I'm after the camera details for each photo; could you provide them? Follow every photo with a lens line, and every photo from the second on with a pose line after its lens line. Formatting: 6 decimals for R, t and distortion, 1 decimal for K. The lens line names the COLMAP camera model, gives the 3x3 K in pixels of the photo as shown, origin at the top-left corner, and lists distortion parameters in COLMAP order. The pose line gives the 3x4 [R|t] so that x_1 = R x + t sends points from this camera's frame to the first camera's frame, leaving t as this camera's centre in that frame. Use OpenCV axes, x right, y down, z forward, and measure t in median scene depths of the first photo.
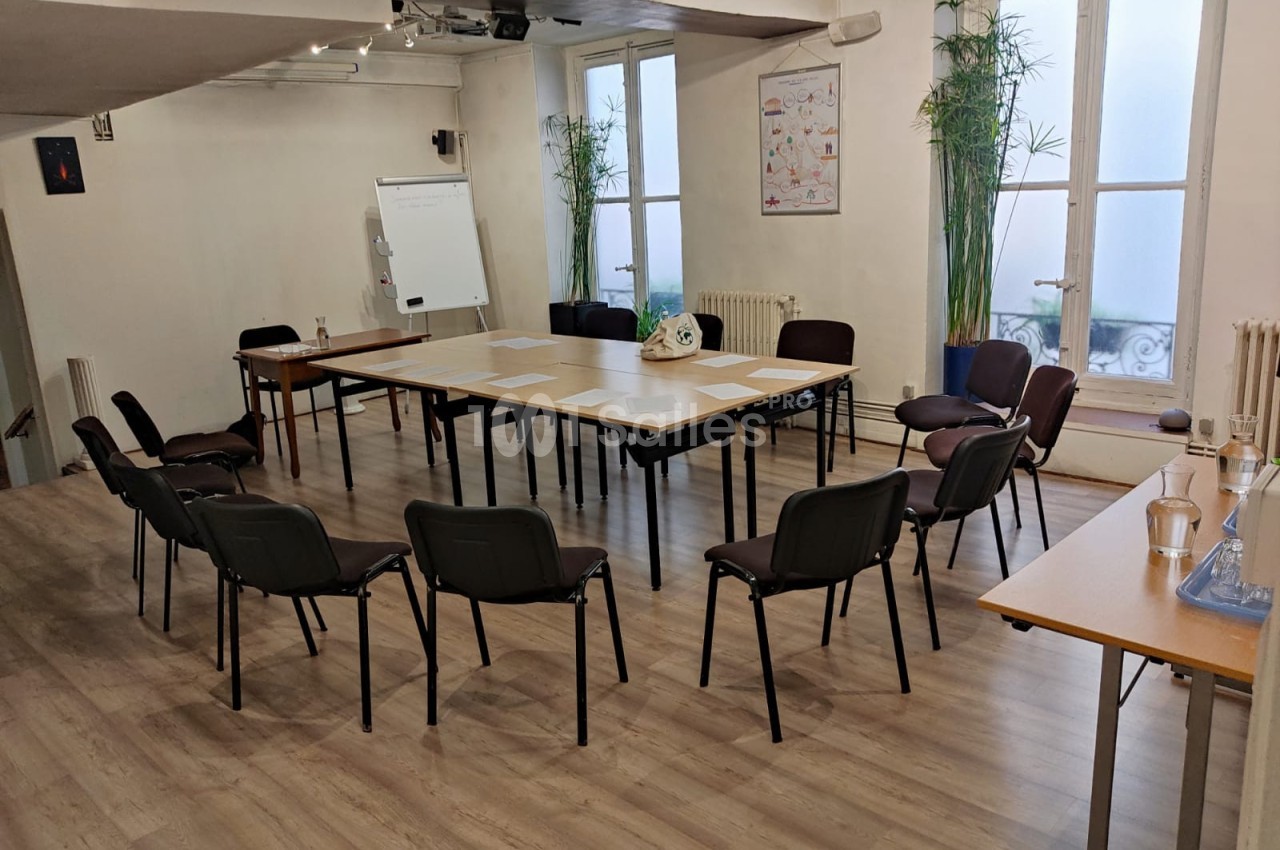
lens RADIAL K [[1037.9, 0, 638.7], [0, 1037.9, 440.3], [0, 0, 1]] dist [0.080326, -0.009477]
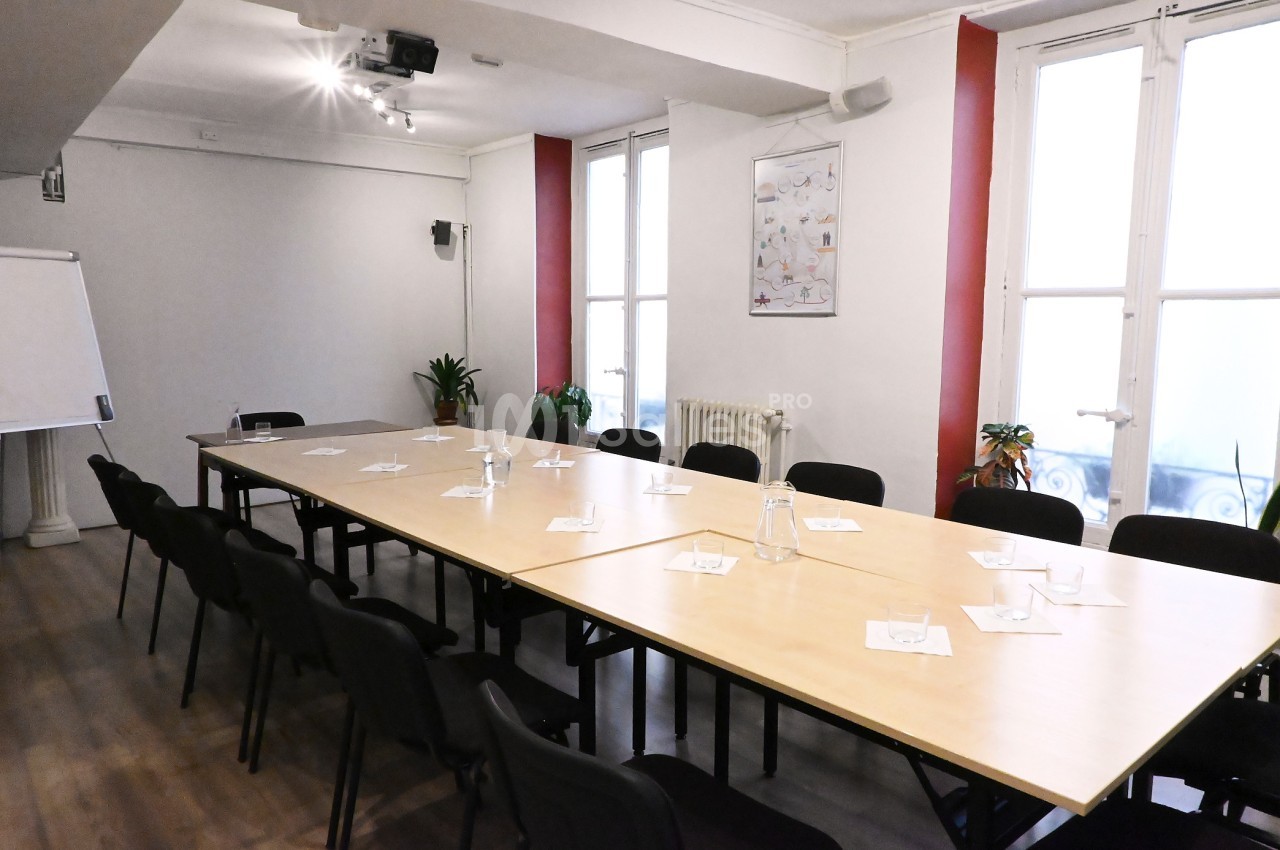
lens RADIAL K [[957.3, 0, 640.0], [0, 957.3, 425.0], [0, 0, 1]] dist [0.083532, 0.001077]
pose [[0.995594, 0.065433, -0.067159, 0.090179], [-0.073125, 0.990158, -0.119331, -0.027076], [0.058690, 0.123717, 0.990580, 0.233438]]
